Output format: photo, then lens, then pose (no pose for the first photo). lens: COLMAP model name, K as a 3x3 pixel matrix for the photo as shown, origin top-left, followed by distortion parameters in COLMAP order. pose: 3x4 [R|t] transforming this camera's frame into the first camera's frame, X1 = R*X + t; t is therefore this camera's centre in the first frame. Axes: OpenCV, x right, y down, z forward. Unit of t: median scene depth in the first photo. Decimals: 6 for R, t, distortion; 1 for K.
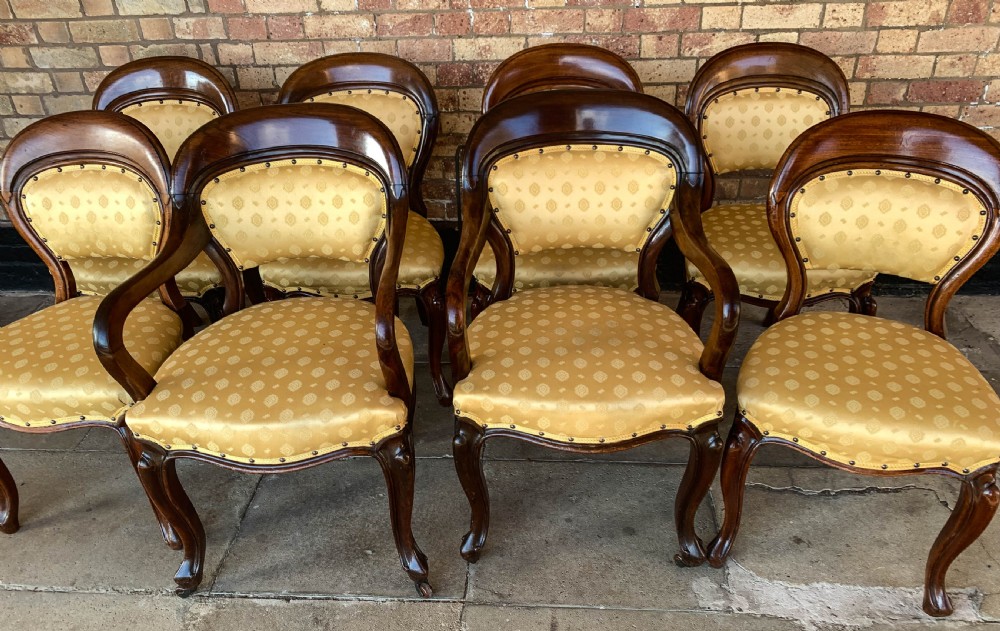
lens RADIAL K [[745.6, 0, 501.9], [0, 745.6, 342.1], [0, 0, 1]] dist [0.011082, -0.001153]
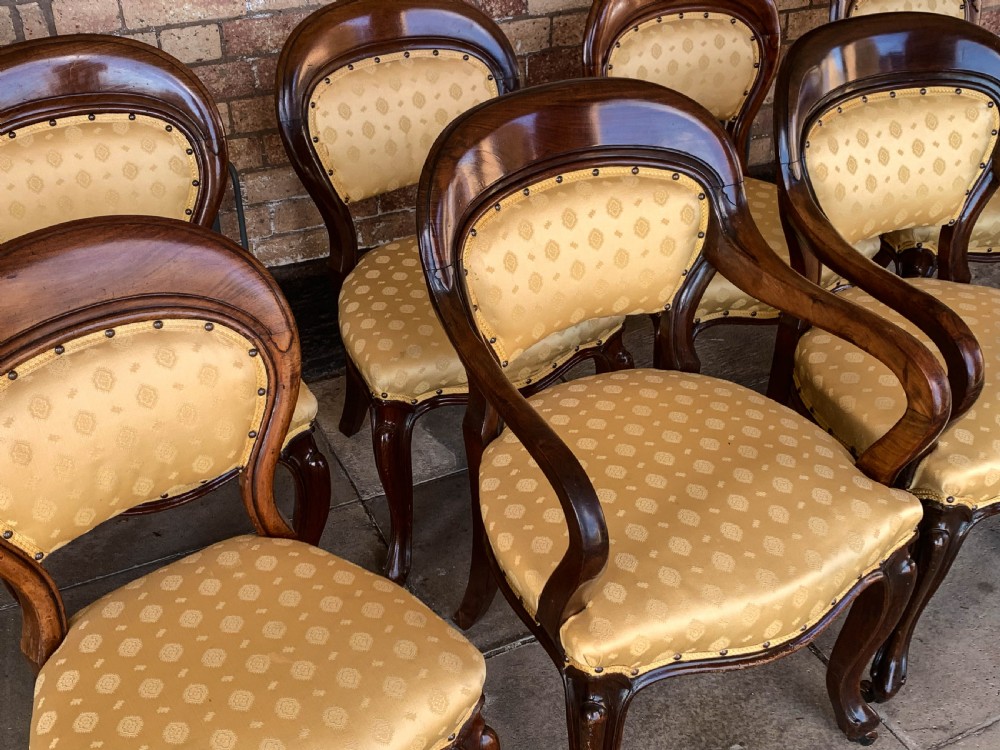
lens RADIAL K [[1077.6, 0, 484.1], [0, 1077.6, 373.2], [0, 0, 1]] dist [0.029825, -0.035772]
pose [[0.875439, -0.250397, 0.413409, -0.646005], [0.238354, 0.967759, 0.081420, -0.160873], [-0.420468, 0.027259, 0.906898, 0.201571]]
